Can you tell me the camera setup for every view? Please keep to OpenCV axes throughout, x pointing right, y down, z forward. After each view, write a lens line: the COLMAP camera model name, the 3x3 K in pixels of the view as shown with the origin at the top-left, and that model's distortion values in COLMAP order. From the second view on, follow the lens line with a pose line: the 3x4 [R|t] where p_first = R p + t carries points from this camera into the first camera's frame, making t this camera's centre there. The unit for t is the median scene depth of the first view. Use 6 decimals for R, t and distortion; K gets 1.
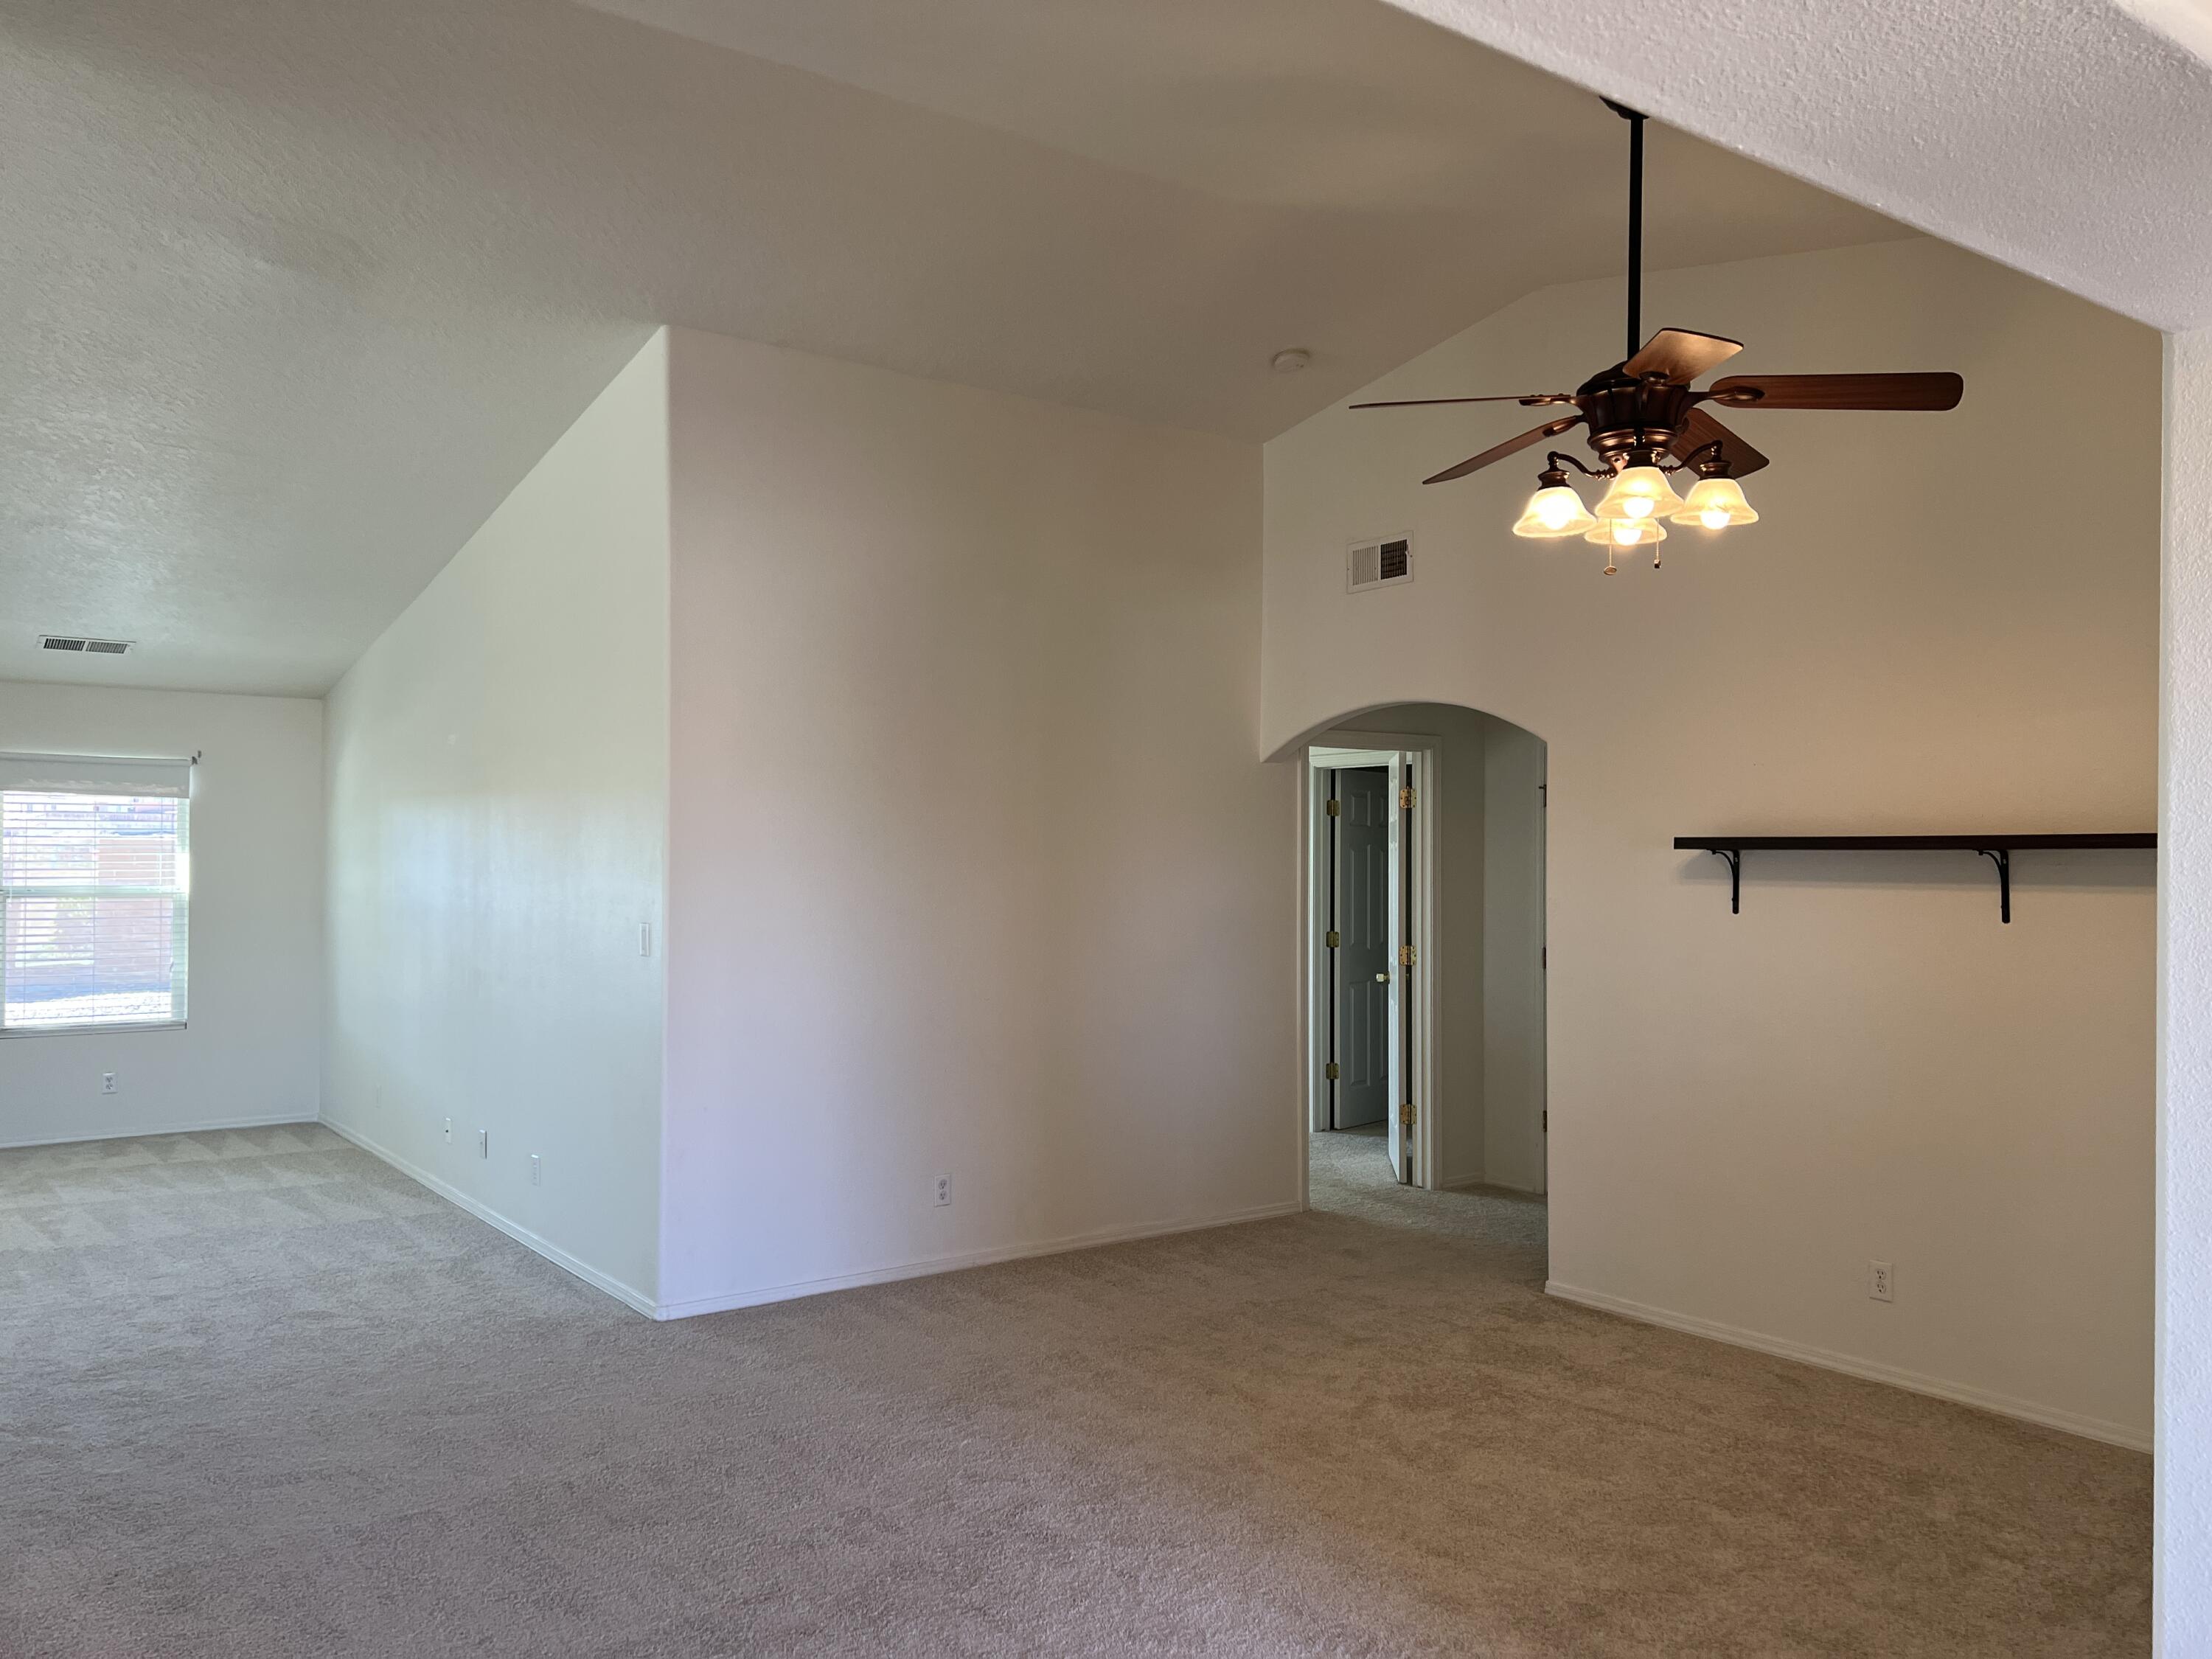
lens RADIAL K [[1639.6, 0, 1106.0], [0, 1639.6, 829.5], [0, 0, 1]] dist [0.028024, -0.006521]
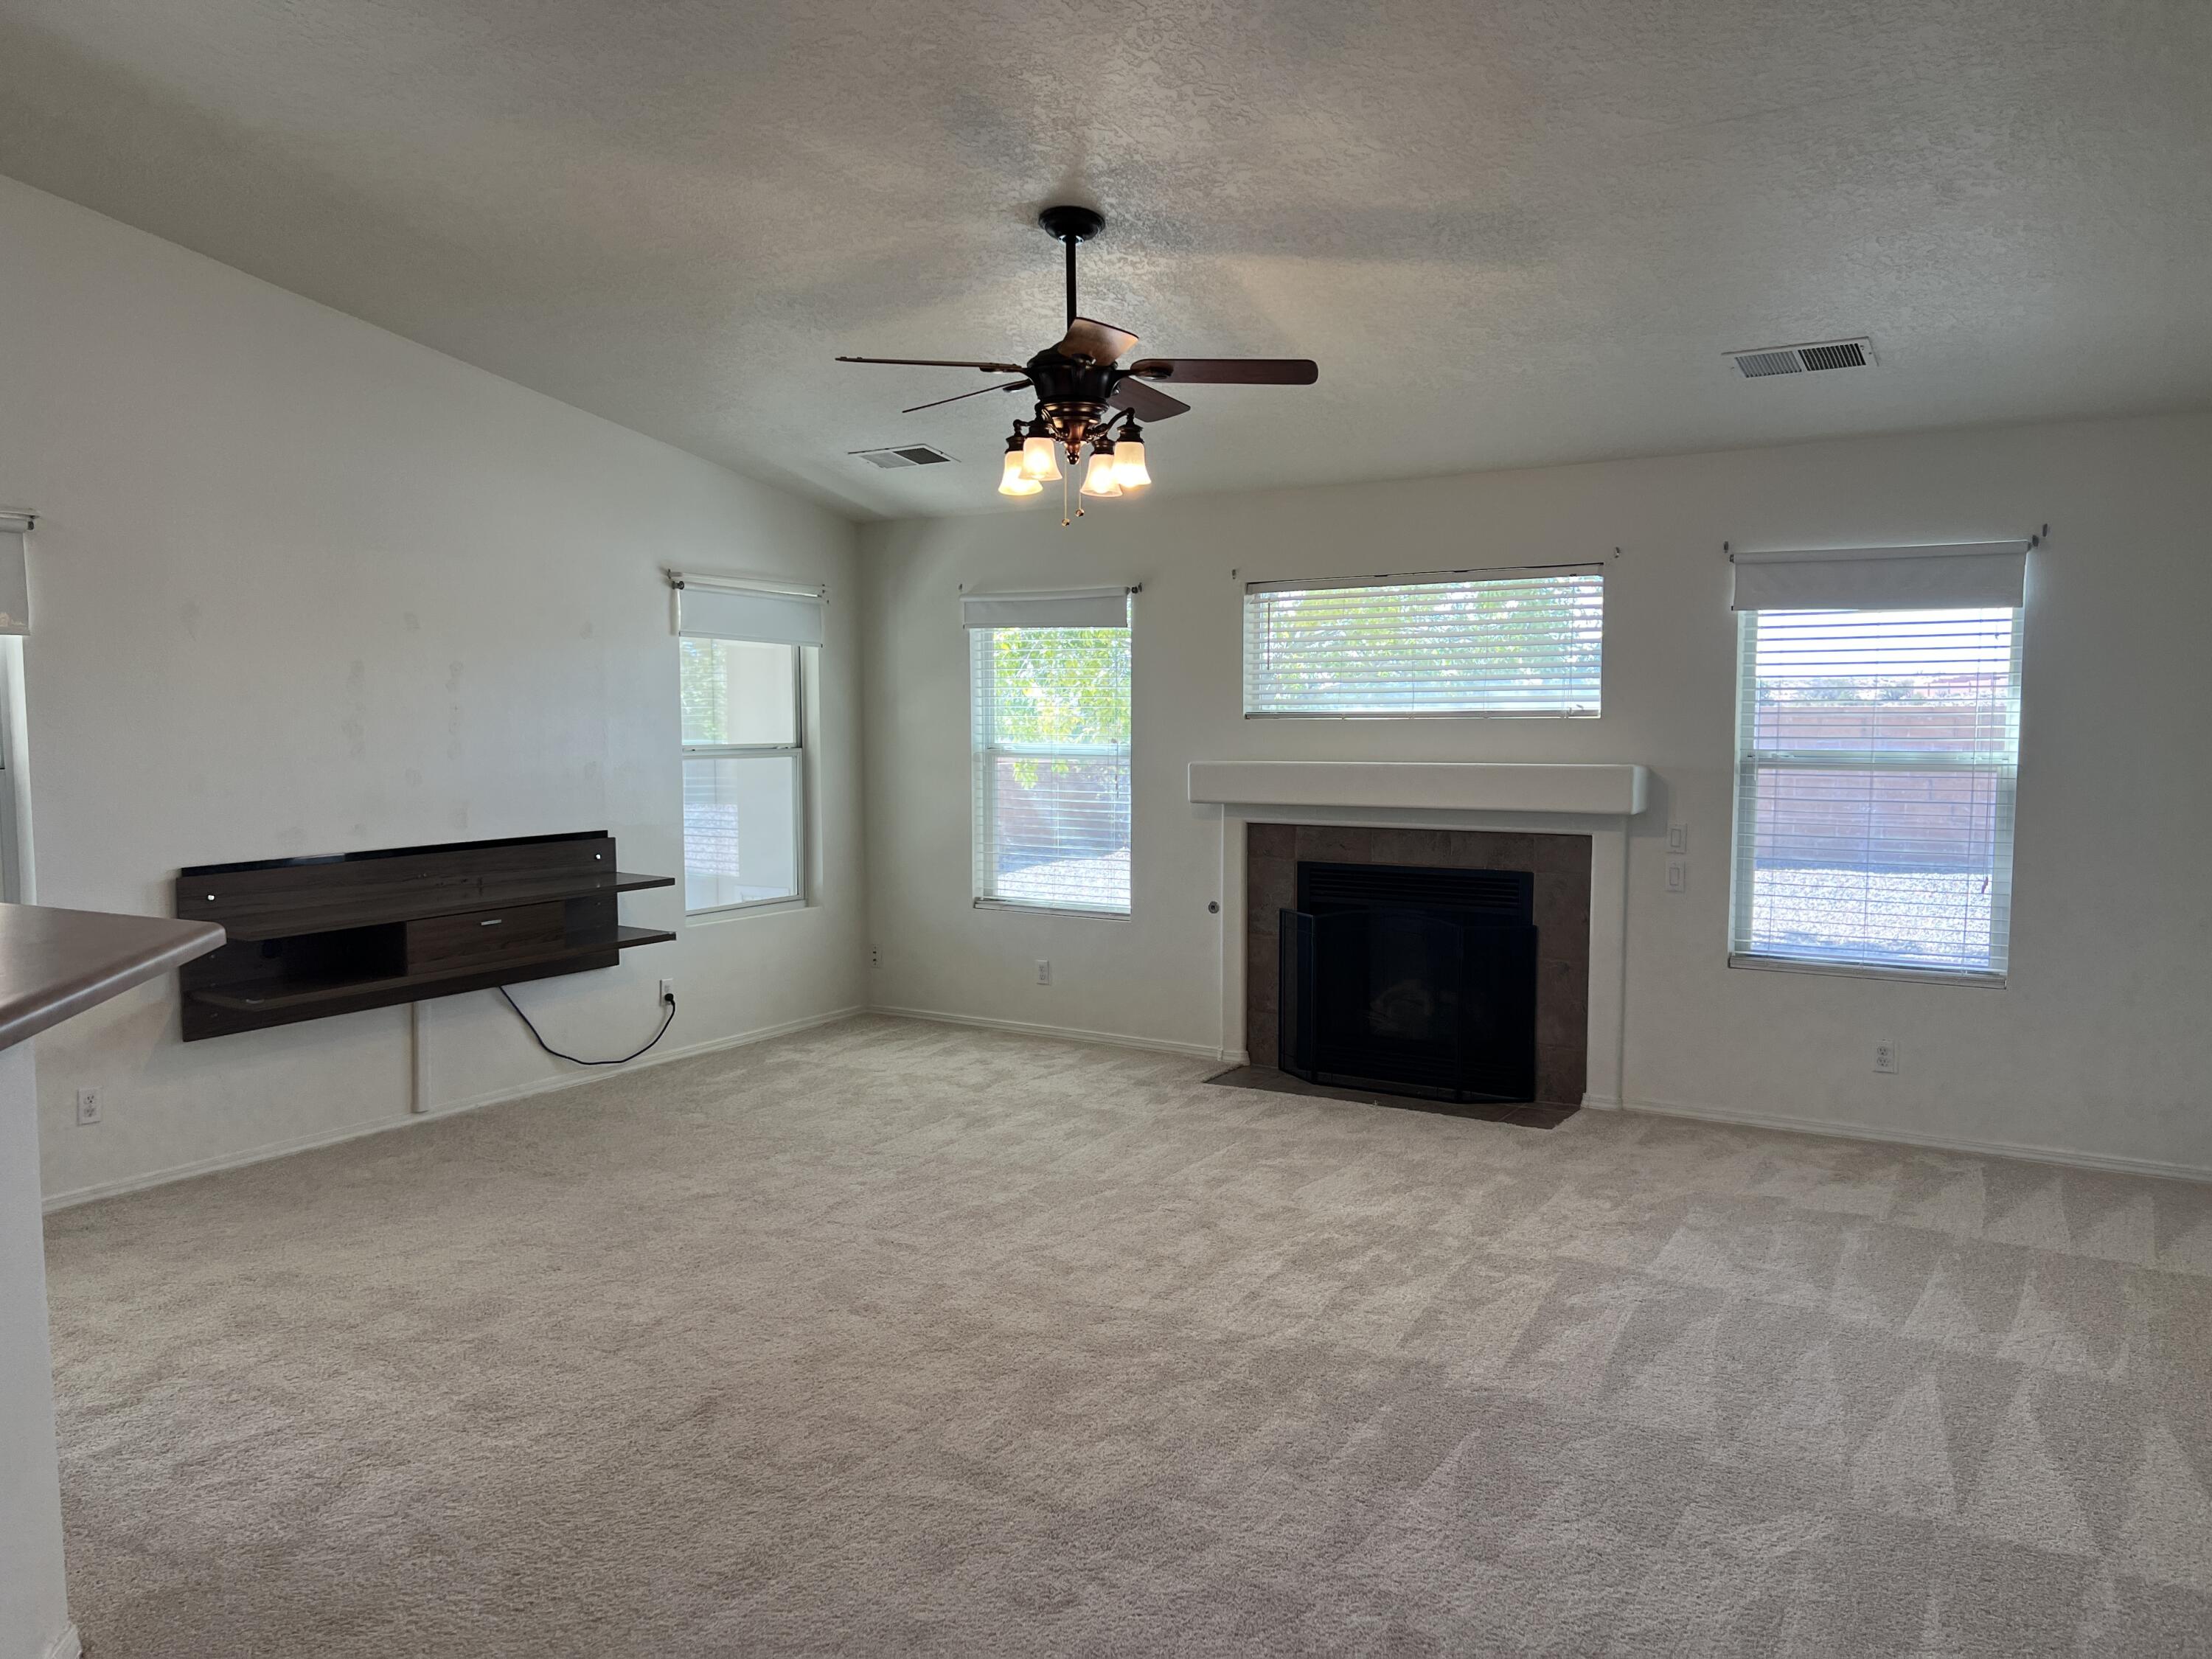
lens RADIAL K [[1639.6, 0, 1106.0], [0, 1639.6, 829.5], [0, 0, 1]] dist [0.028024, -0.006521]
pose [[0.373277, 0.064952, -0.925443, -0.133482], [0.024148, 0.996528, 0.079681, 0.006256], [0.927405, -0.052090, 0.370413, 0.511434]]
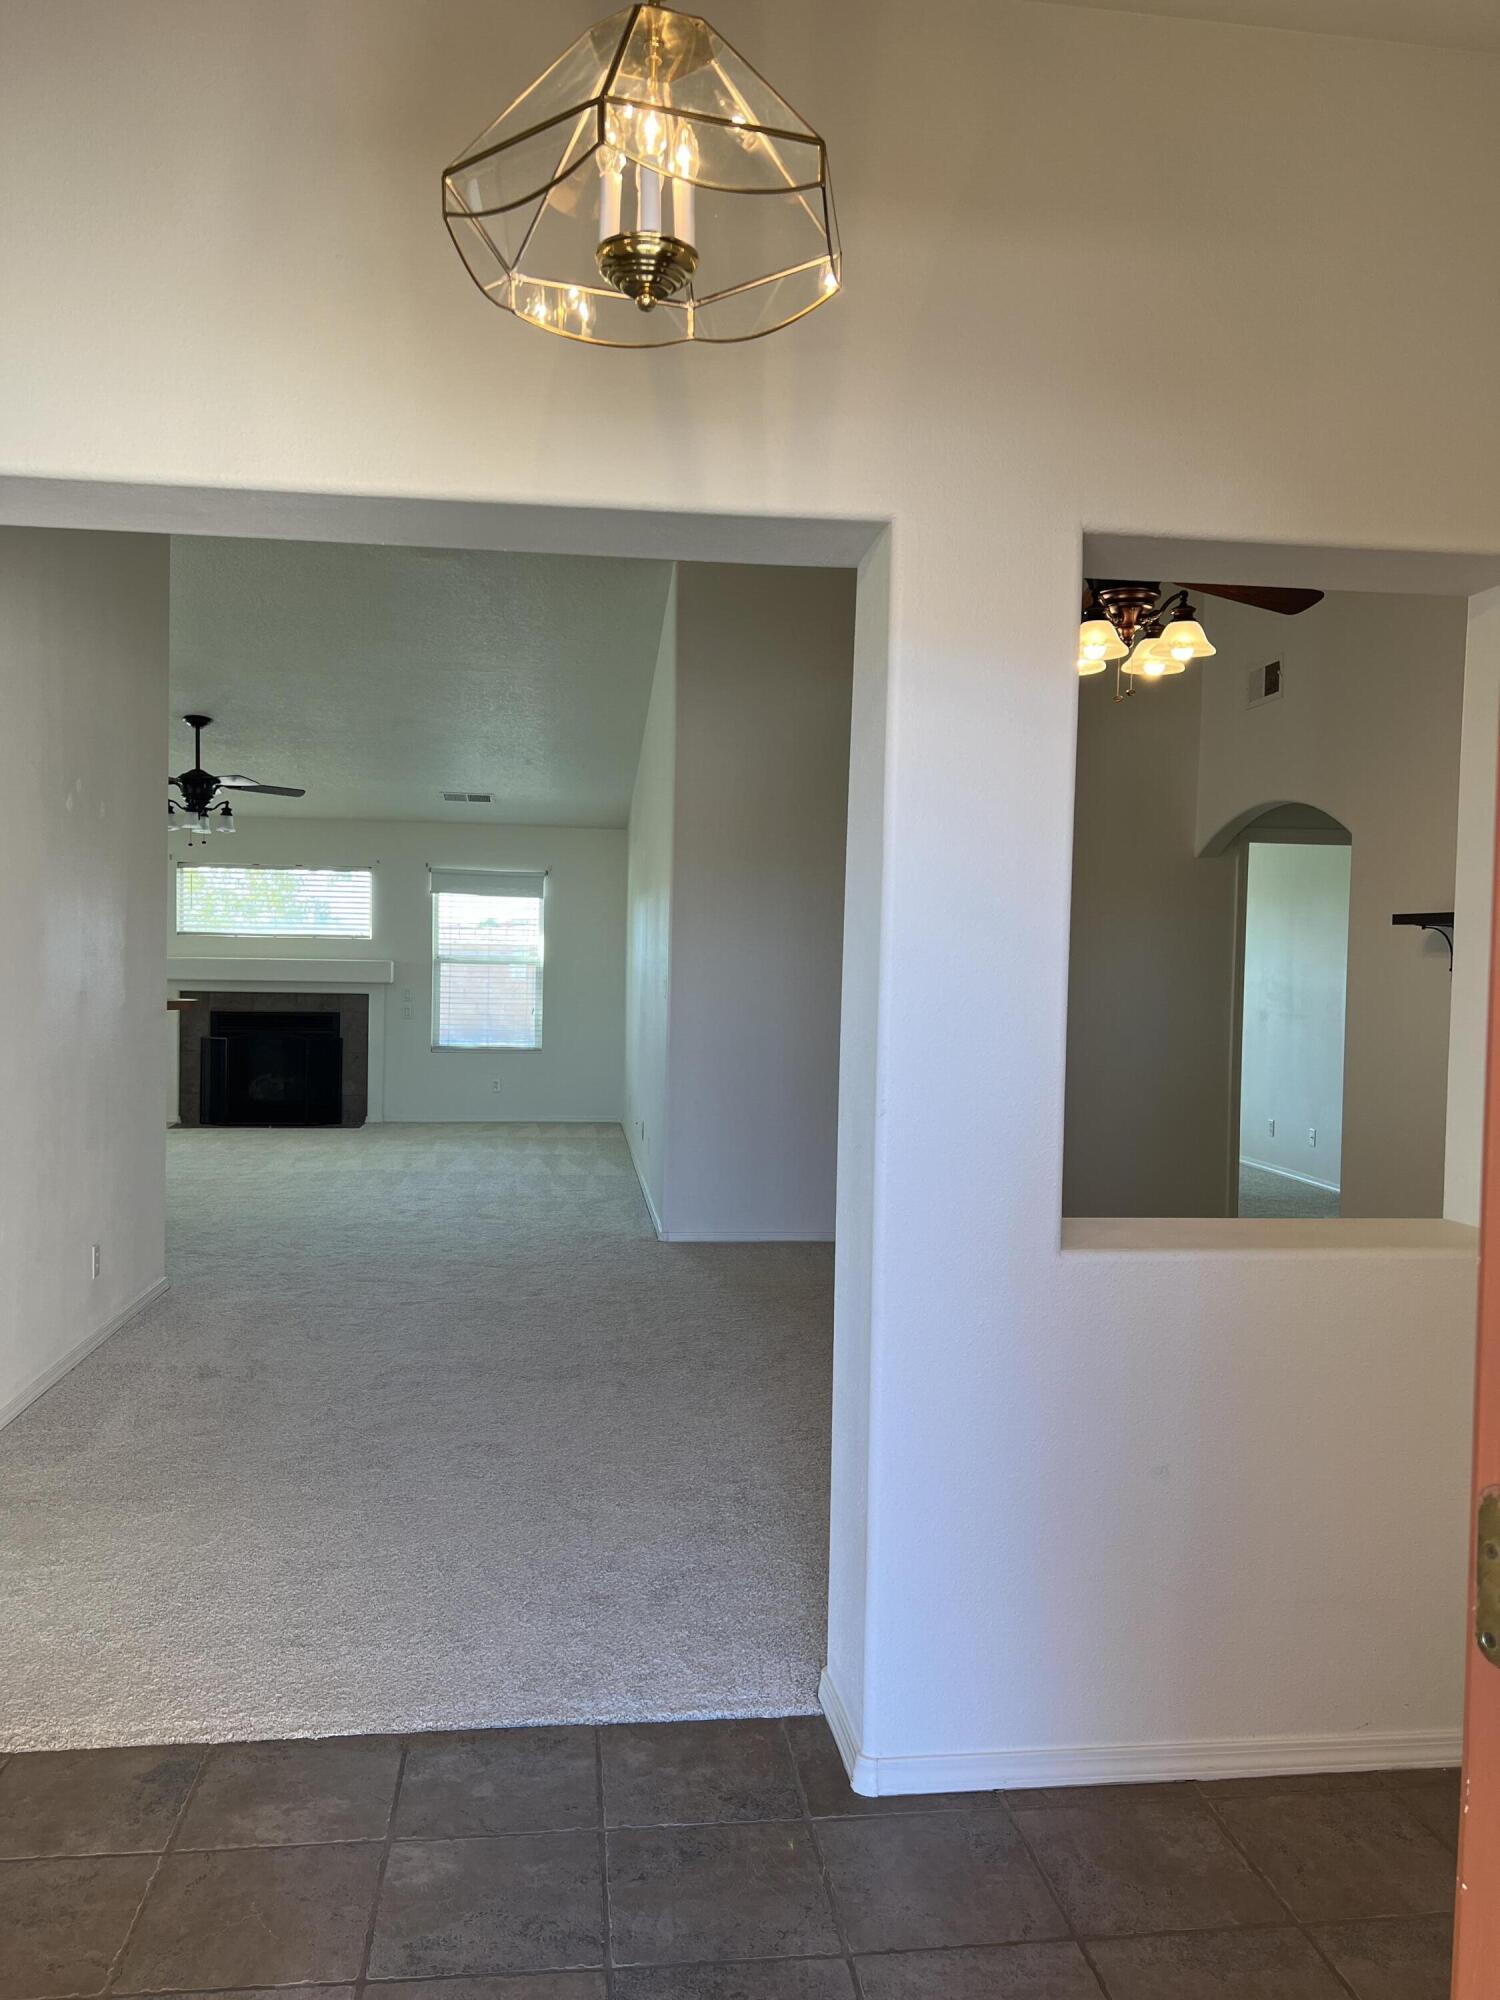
lens RADIAL K [[1482.5, 0, 750.0], [0, 1482.5, 1000.0], [0, 0, 1]] dist [0.028024, -0.006521]
pose [[0.871526, 0.027054, -0.489602, 0.280736], [-0.005233, 0.998933, 0.045882, 0.011483], [0.490321, -0.037426, 0.870738, -0.074195]]
